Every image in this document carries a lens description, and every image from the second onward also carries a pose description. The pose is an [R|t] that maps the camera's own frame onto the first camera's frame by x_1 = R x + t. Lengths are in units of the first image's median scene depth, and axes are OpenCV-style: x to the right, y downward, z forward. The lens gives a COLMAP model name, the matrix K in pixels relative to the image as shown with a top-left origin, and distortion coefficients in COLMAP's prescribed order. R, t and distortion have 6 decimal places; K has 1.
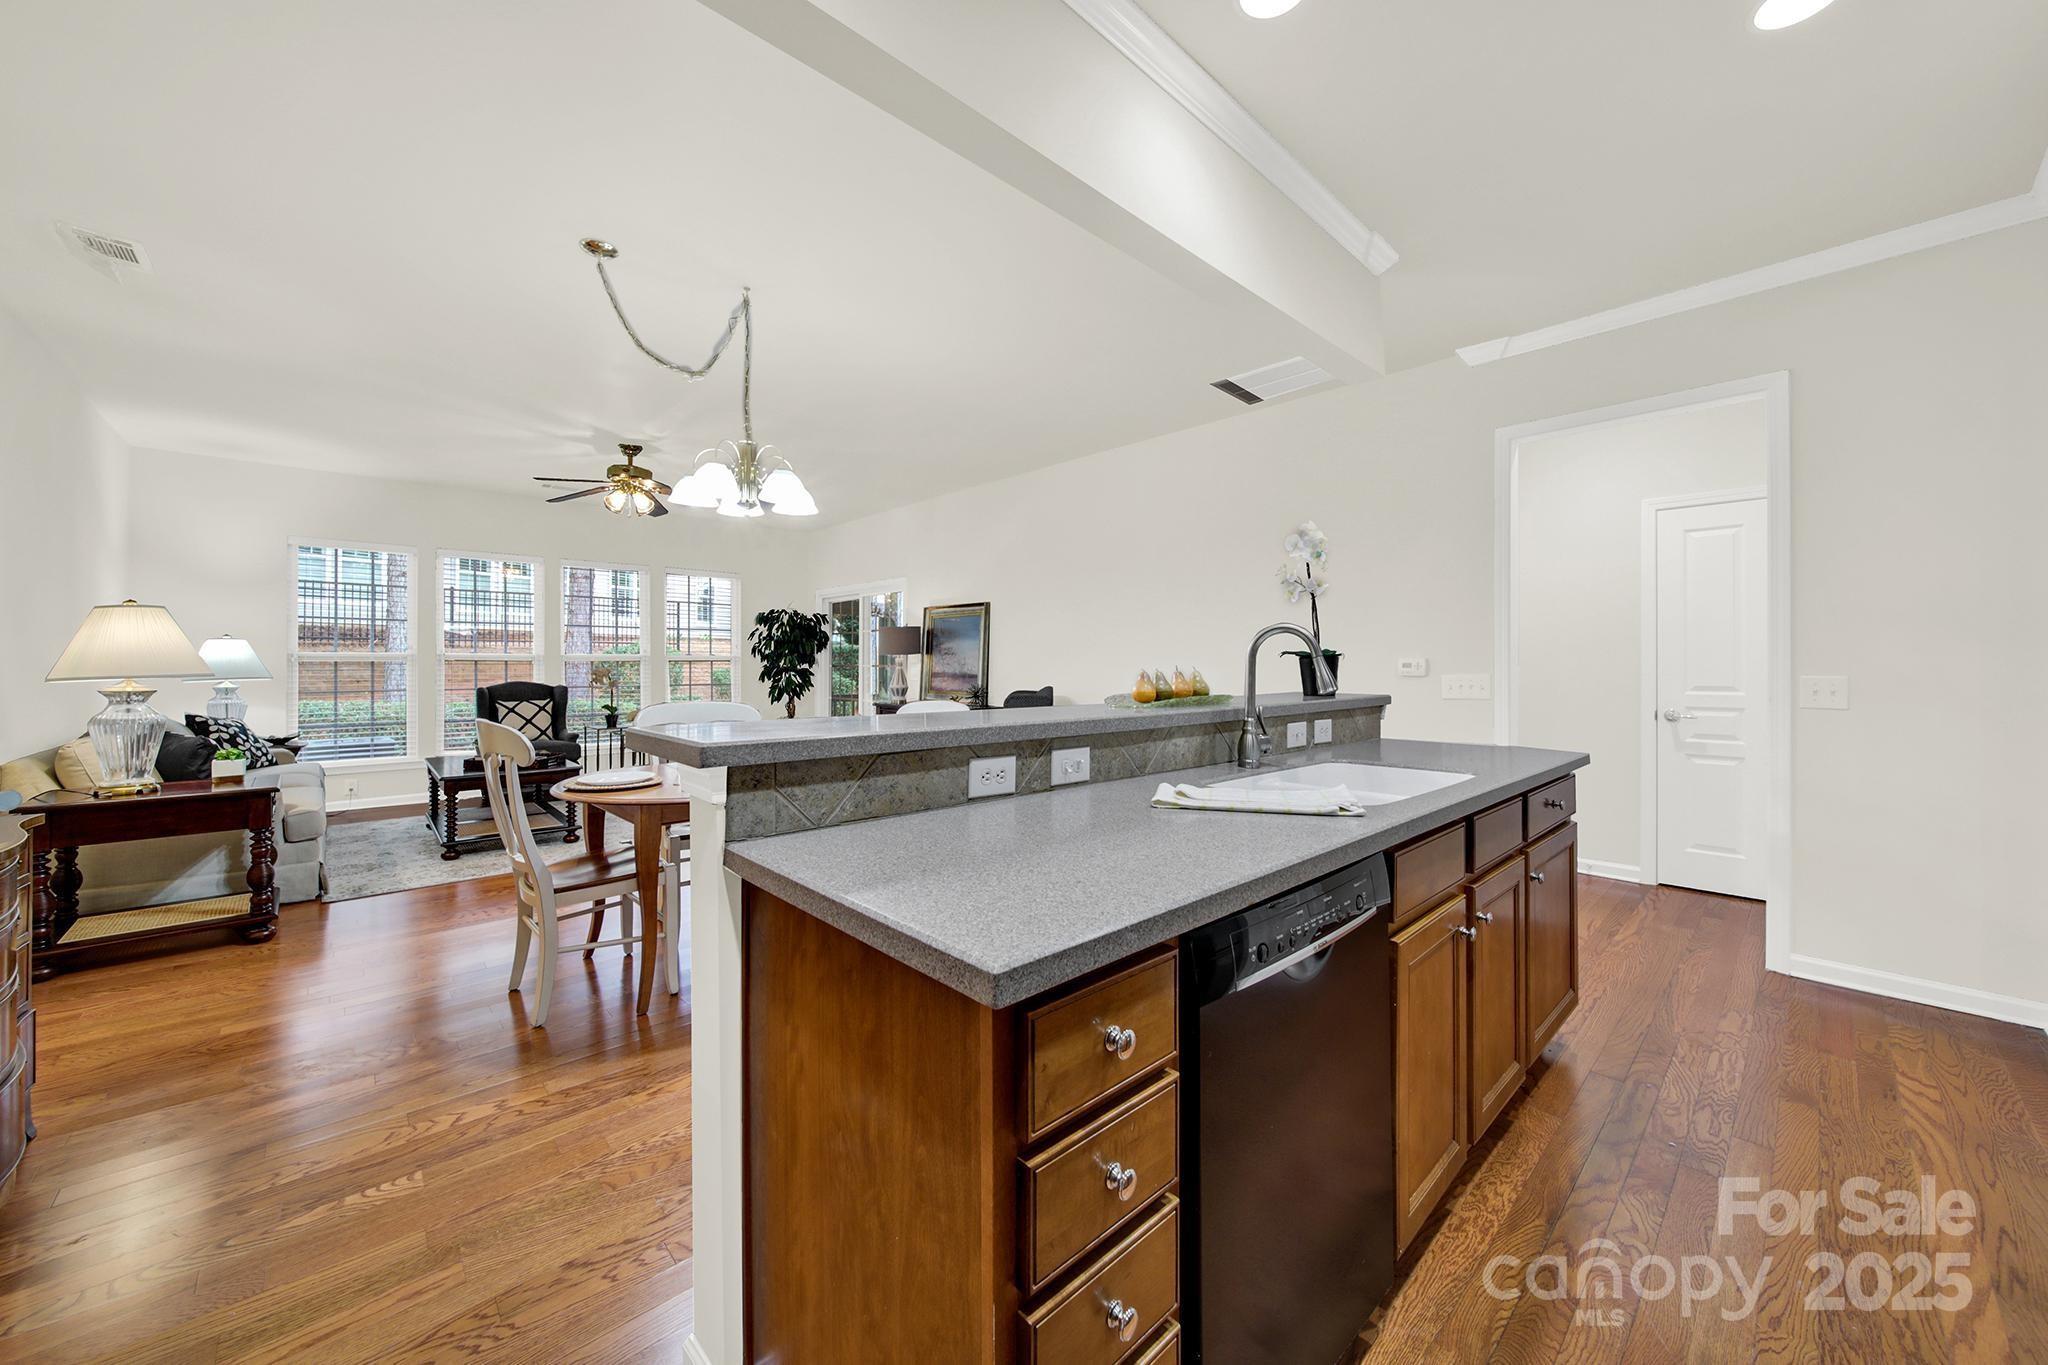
lens RADIAL K [[740.5, 0, 1026.9], [0, 740.5, 669.7], [0, 0, 1]] dist [-0.000880, -0.001261]
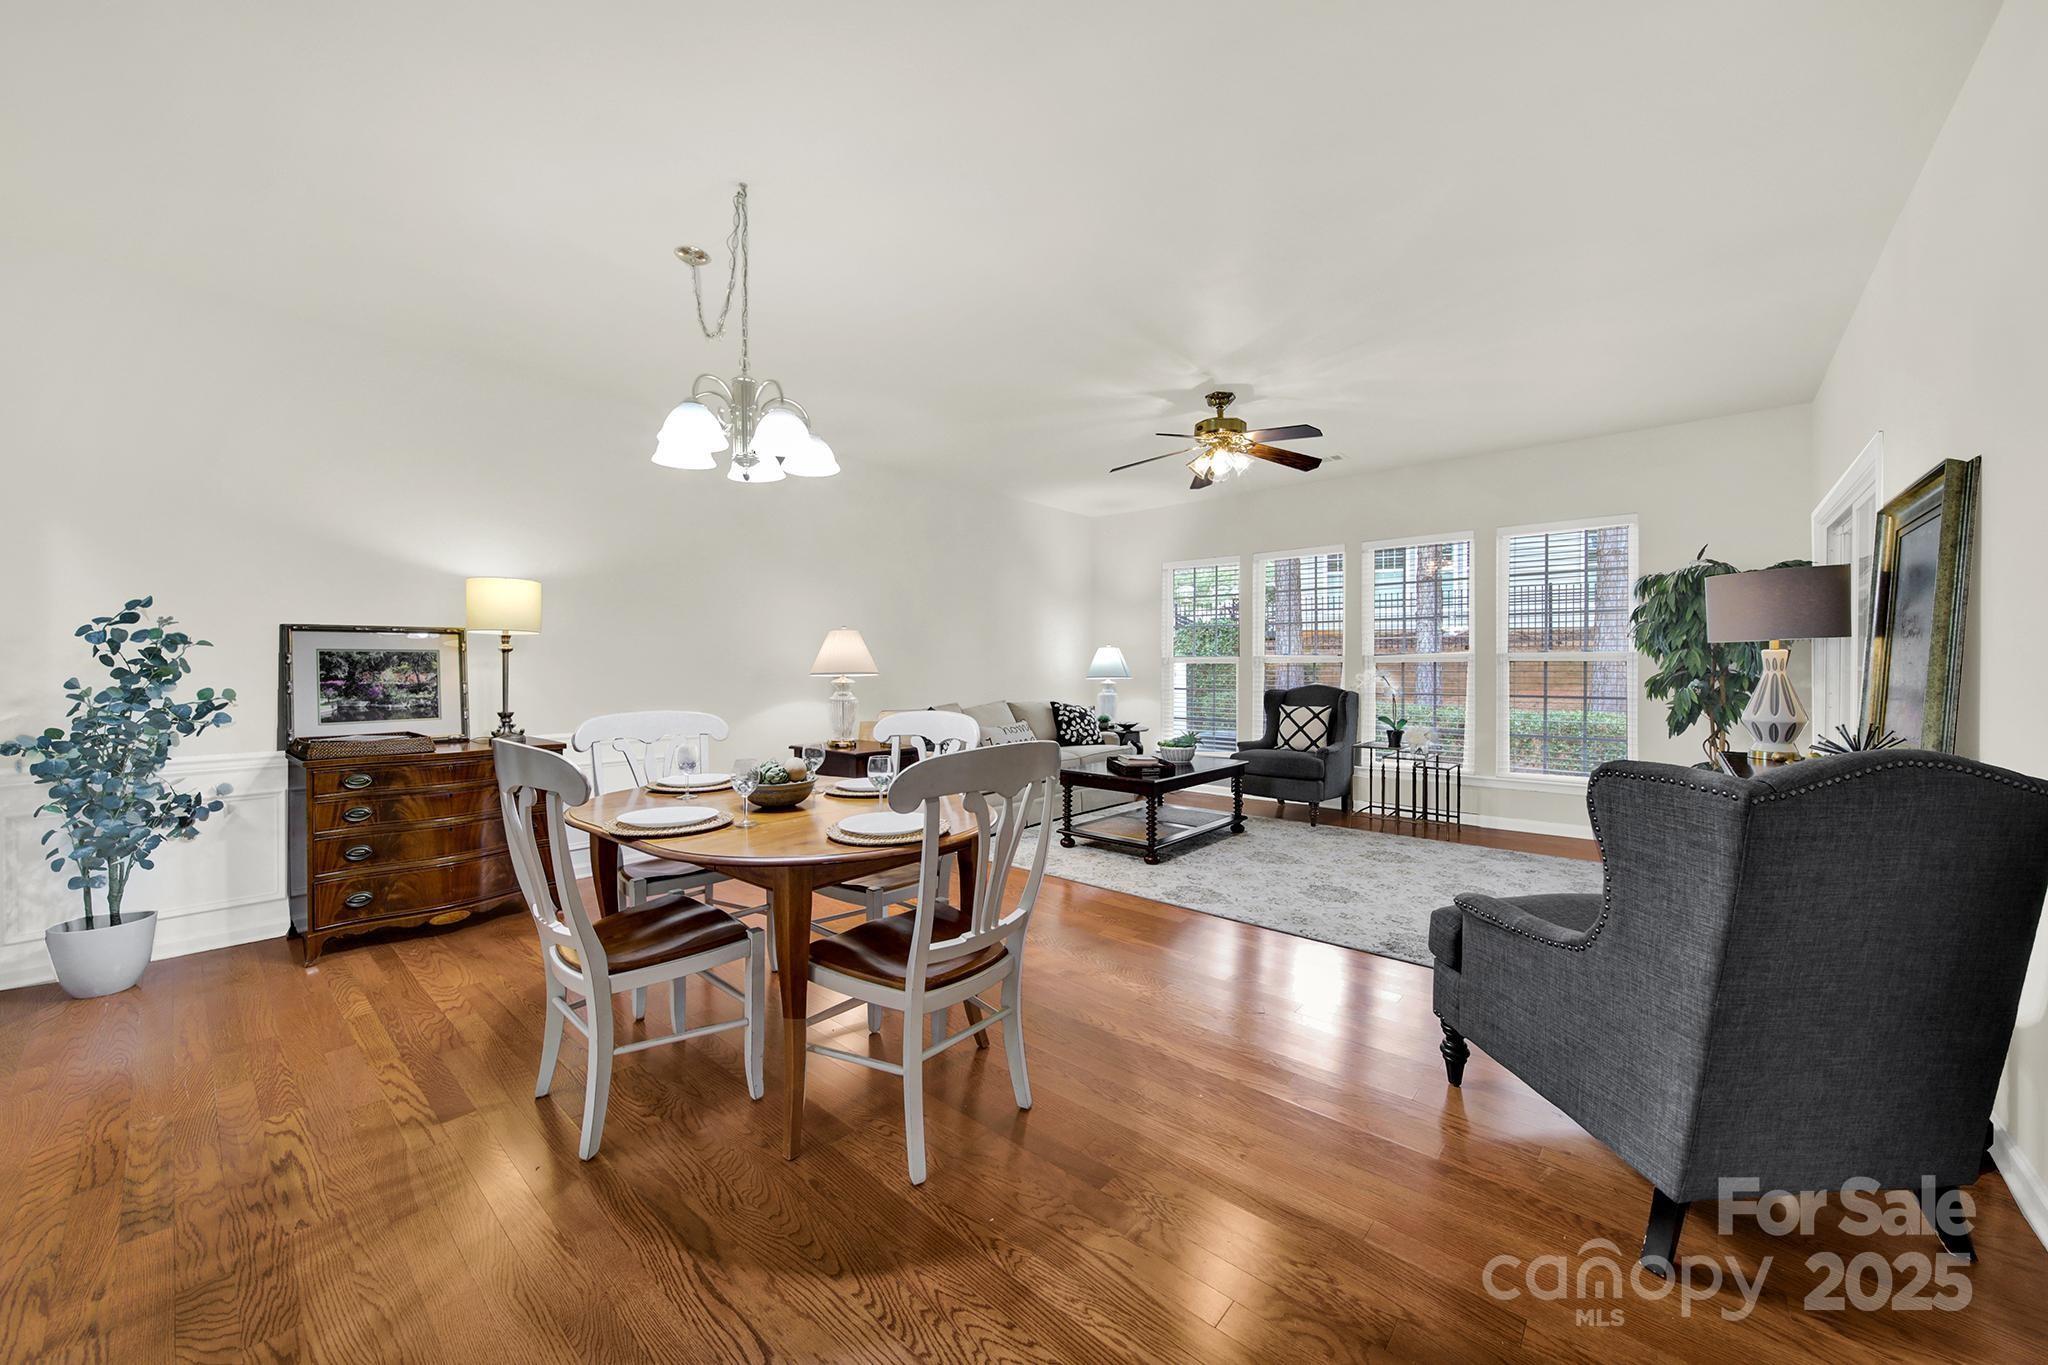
lens RADIAL K [[740.5, 0, 1017.4], [0, 740.5, 676.0], [0, 0, 1]] dist [-0.000880, -0.001261]
pose [[0.090592, 0.011237, -0.995825, 0.245743], [-0.006406, 0.999922, 0.010700, -0.003019], [0.995867, 0.005410, 0.090657, 0.700733]]
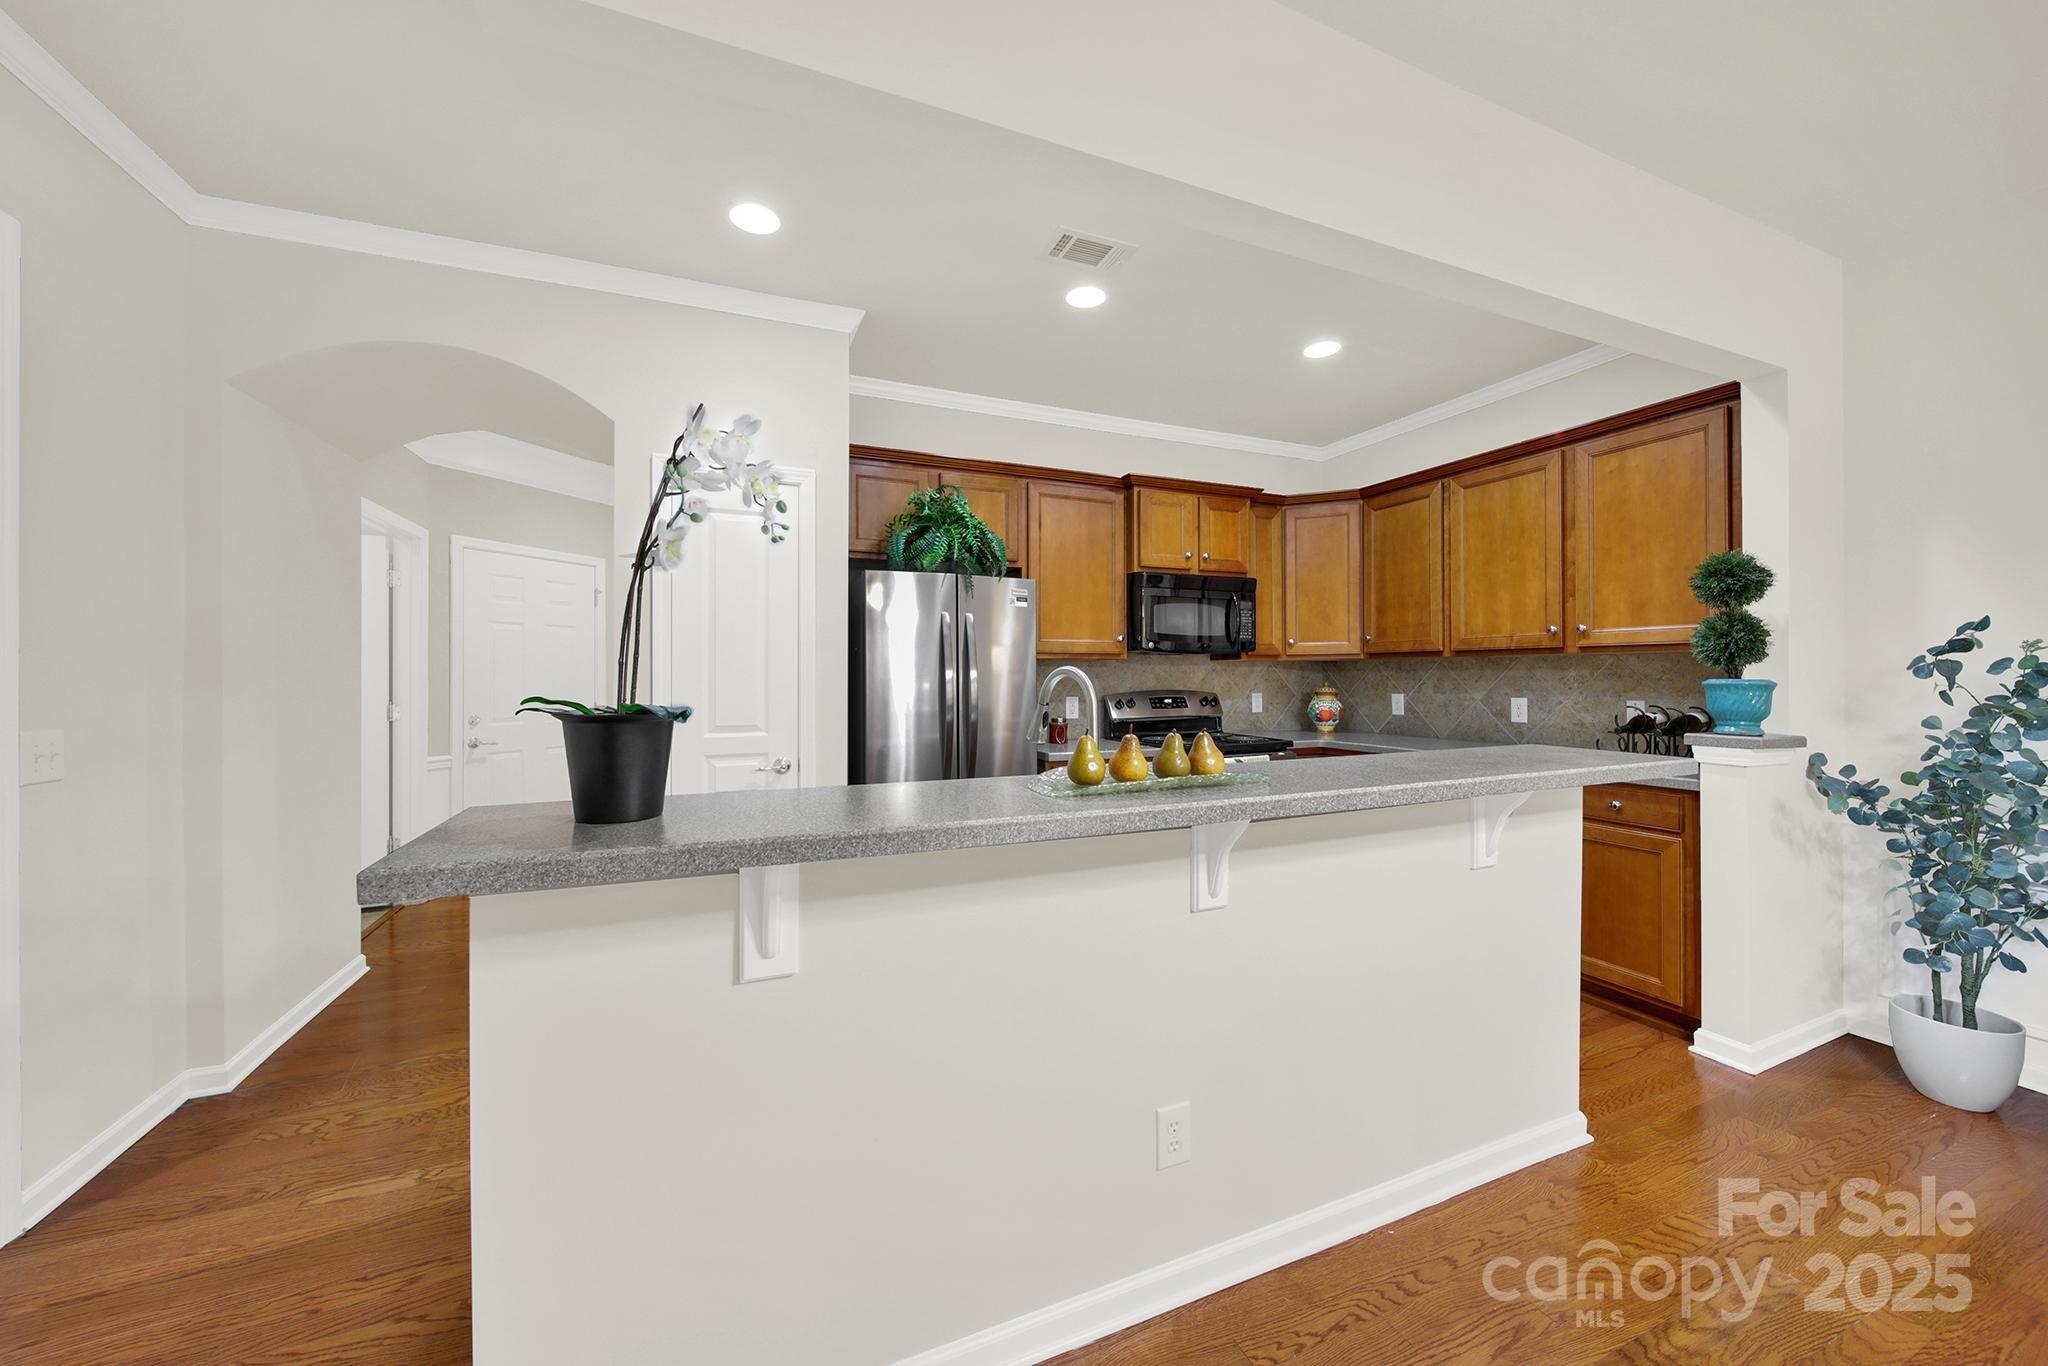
lens RADIAL K [[740.5, 0, 1034.6], [0, 740.5, 672.8], [0, 0, 1]] dist [-0.000880, -0.001261]
pose [[-0.940883, 0.001427, 0.338730, 0.033611], [0.003372, 0.999981, 0.005152, -0.021510], [-0.338716, 0.005990, -0.940870, 0.687551]]
